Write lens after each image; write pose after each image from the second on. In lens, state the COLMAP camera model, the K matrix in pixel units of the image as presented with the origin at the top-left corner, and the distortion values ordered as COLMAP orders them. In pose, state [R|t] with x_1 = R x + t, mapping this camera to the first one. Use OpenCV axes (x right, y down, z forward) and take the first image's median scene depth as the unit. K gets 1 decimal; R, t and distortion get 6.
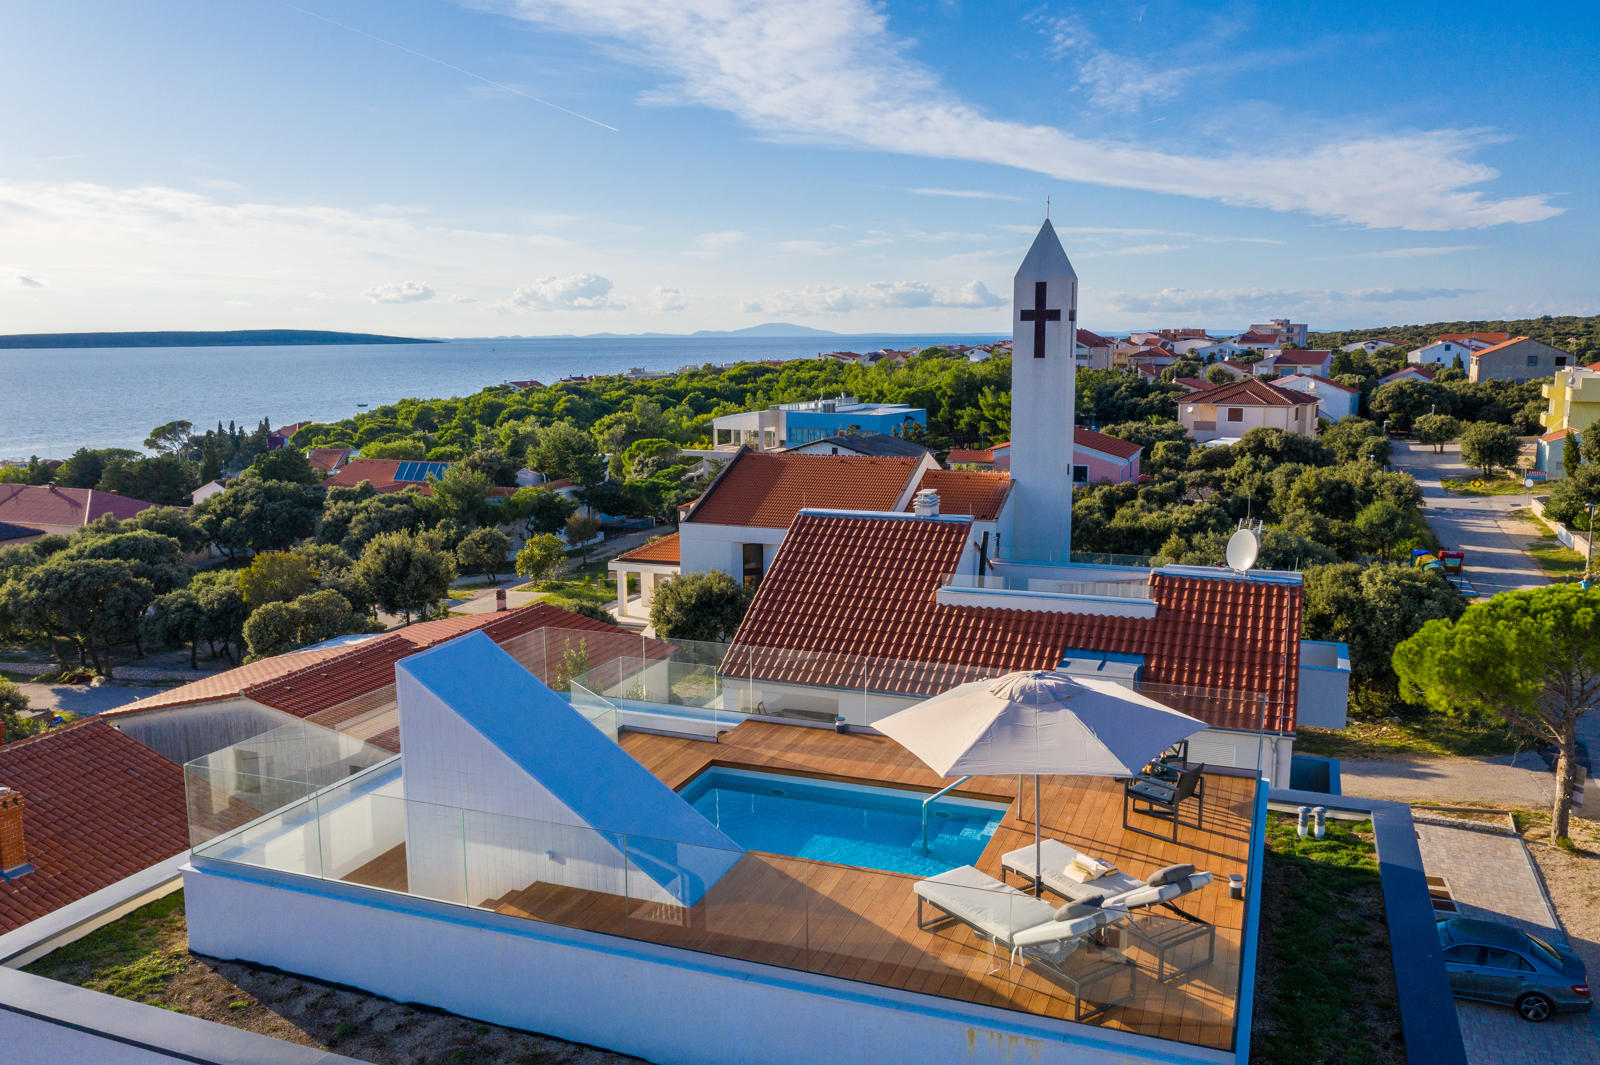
lens RADIAL K [[1274.0, 0, 803.6], [0, 1274.0, 538.8], [0, 0, 1]] dist [-0.004940, 0.007165]
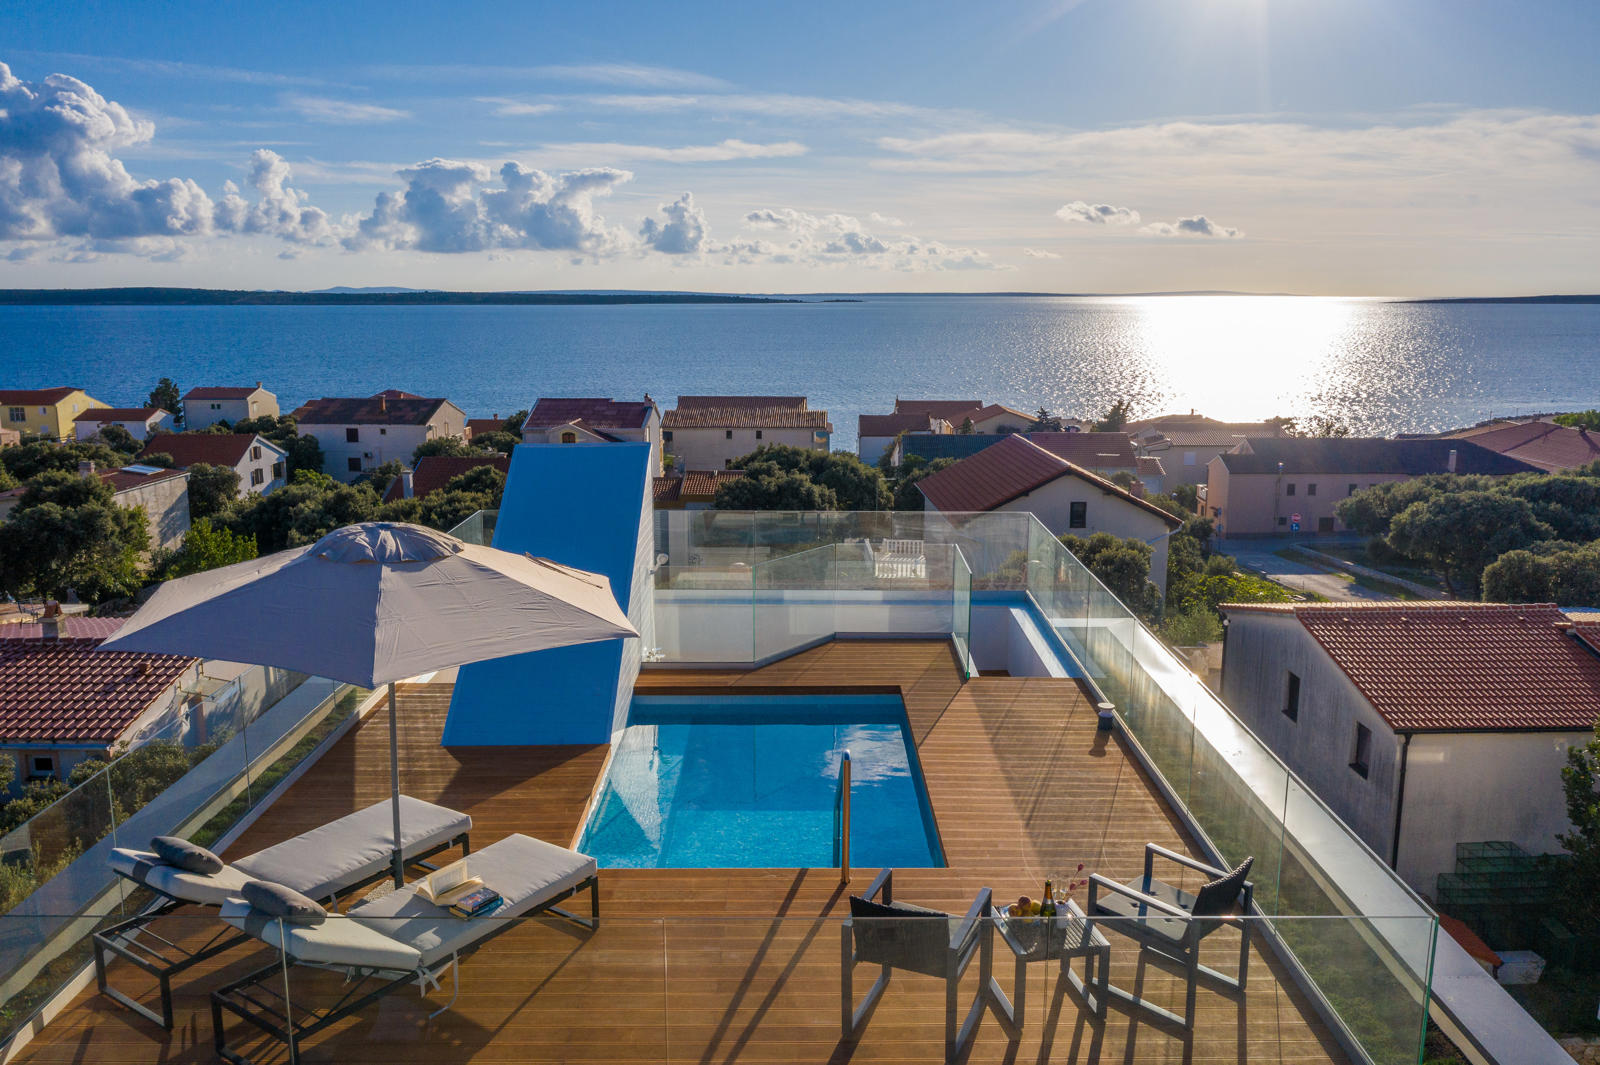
lens RADIAL K [[1274.0, 0, 802.8], [0, 1274.0, 533.9], [0, 0, 1]] dist [-0.004940, 0.007165]
pose [[0.368512, 0.176595, -0.912696, 0.086069], [-0.148936, 0.980324, 0.129546, -0.000274], [0.917615, 0.088194, 0.387563, 0.098005]]
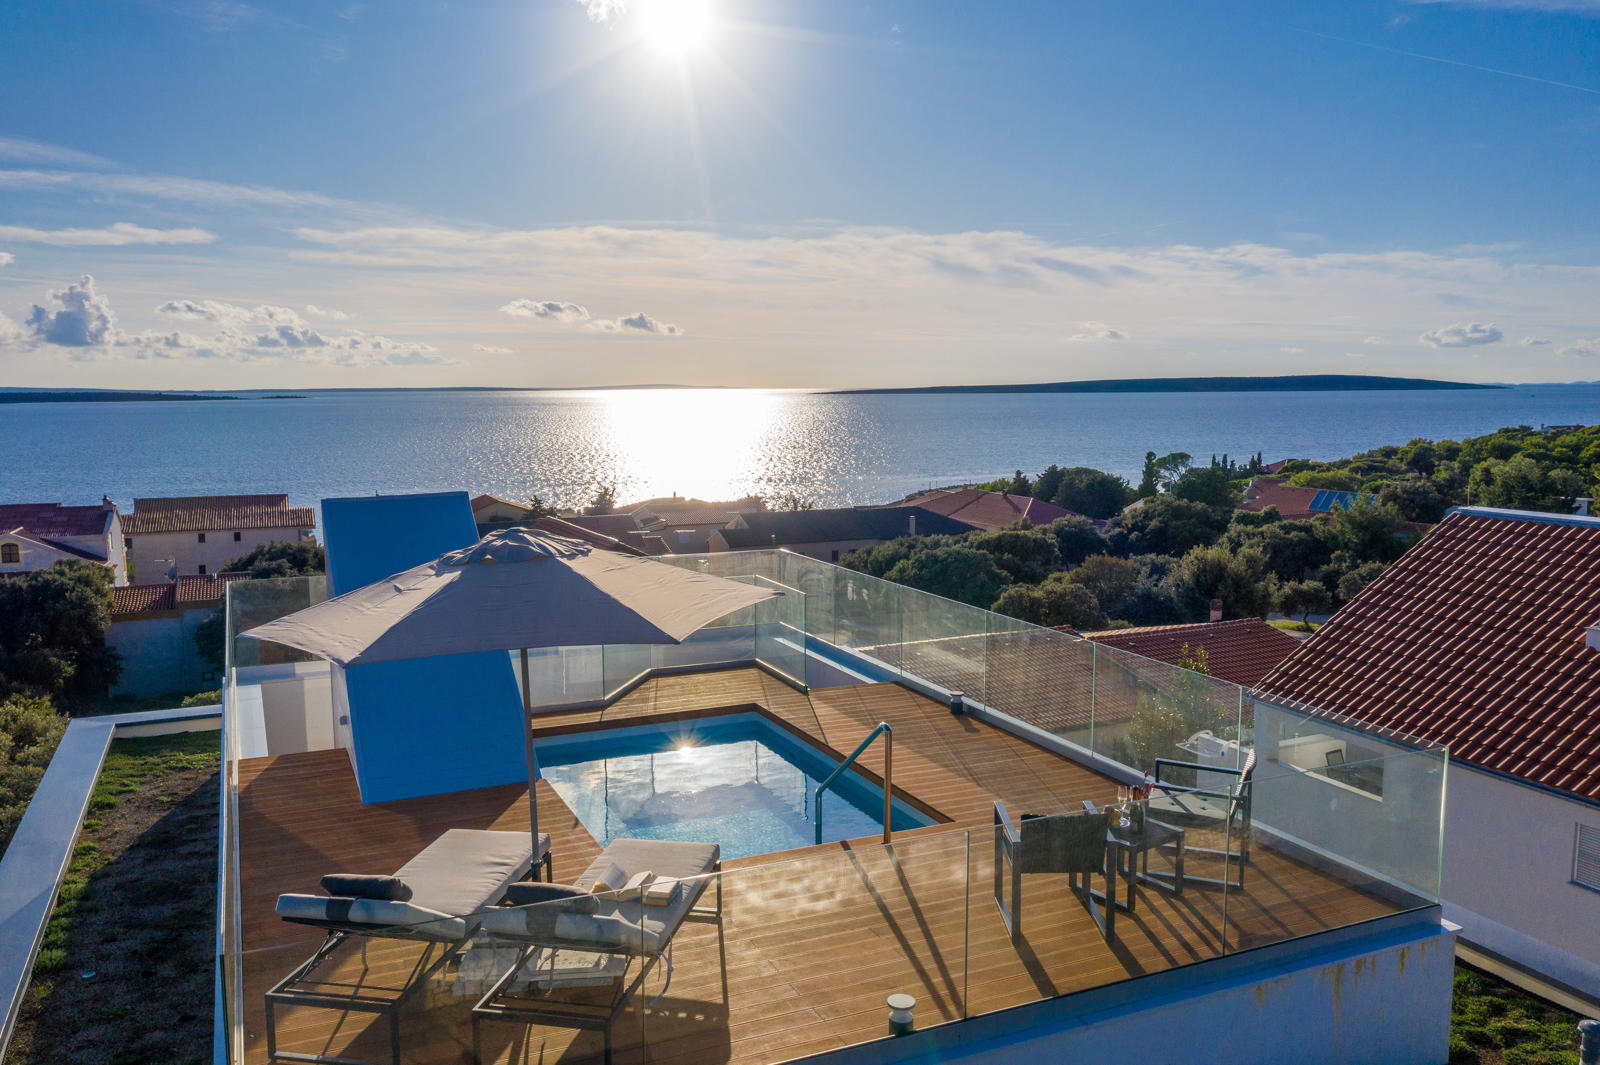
lens RADIAL K [[1274.0, 0, 799.3], [0, 1274.0, 536.6], [0, 0, 1]] dist [-0.004940, 0.007165]
pose [[0.712346, 0.082135, -0.697006, 0.074302], [-0.107889, 0.994139, 0.006886, 0.009300], [0.693486, 0.070295, 0.717033, 0.066382]]
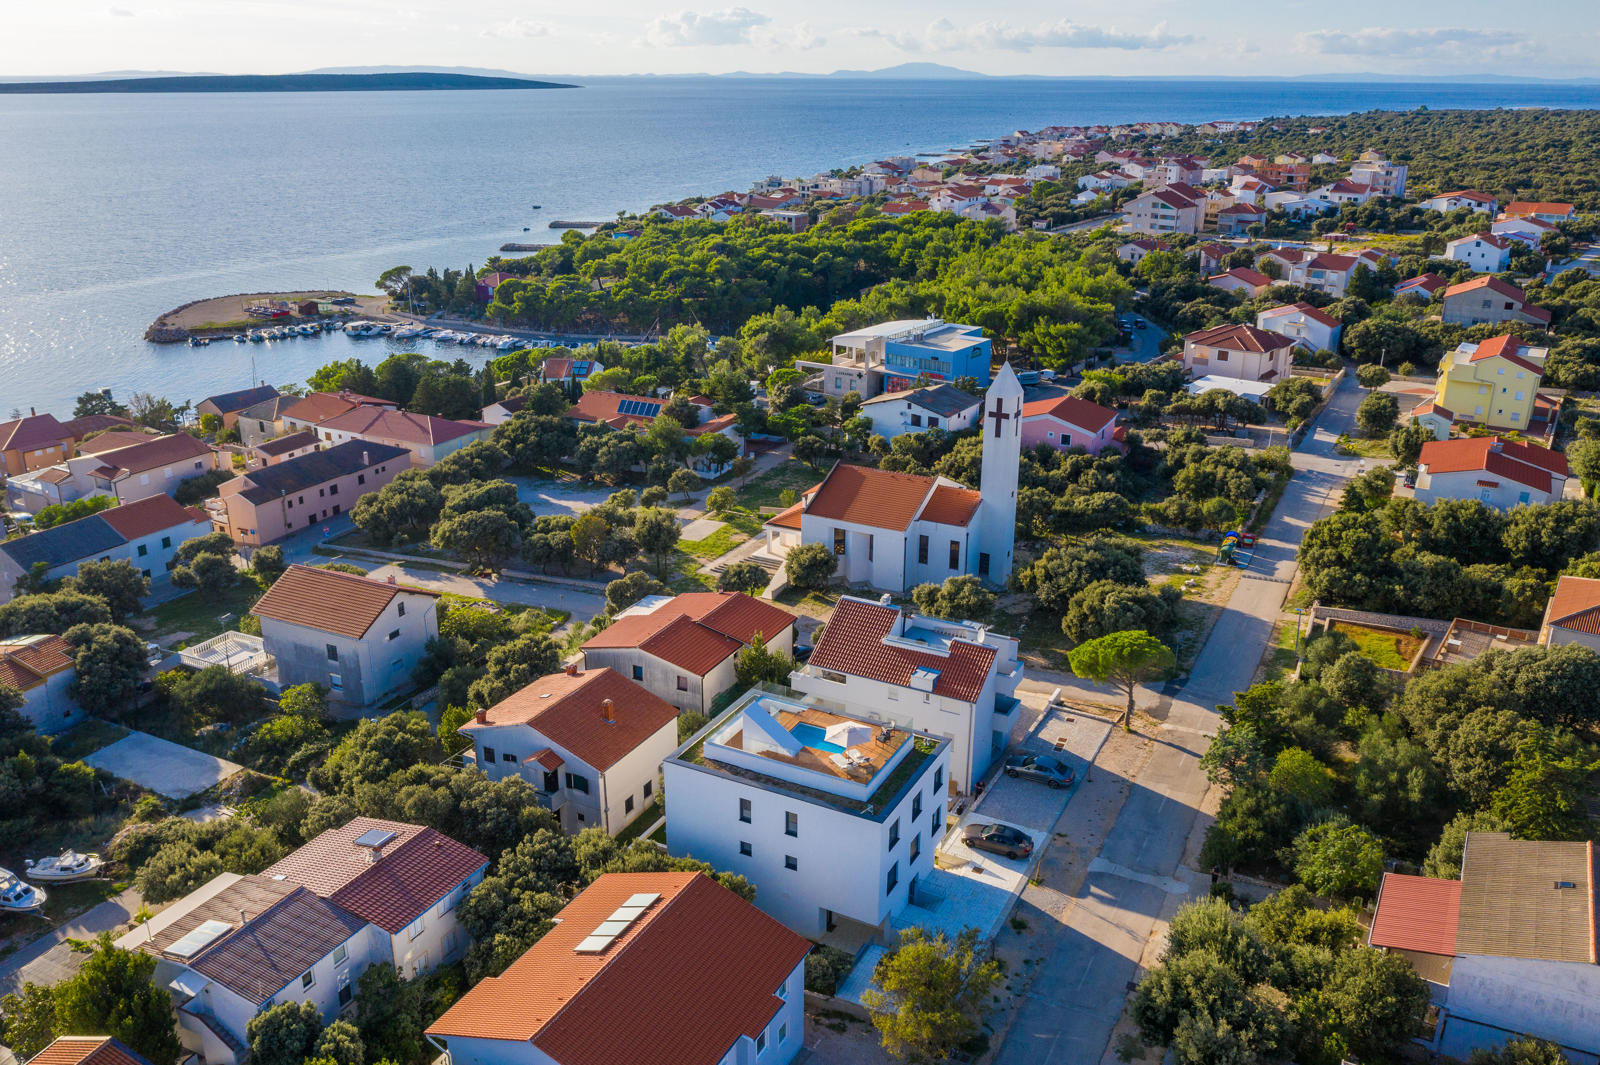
lens RADIAL K [[1272.0, 0, 808.5], [0, 1272.0, 532.9], [0, 0, 1]] dist [0.003473, -0.000153]
pose [[0.994668, 0.046087, -0.092262, 0.054044], [-0.028188, 0.982023, 0.186645, -0.208279], [0.099205, -0.183049, 0.978086, -0.518827]]
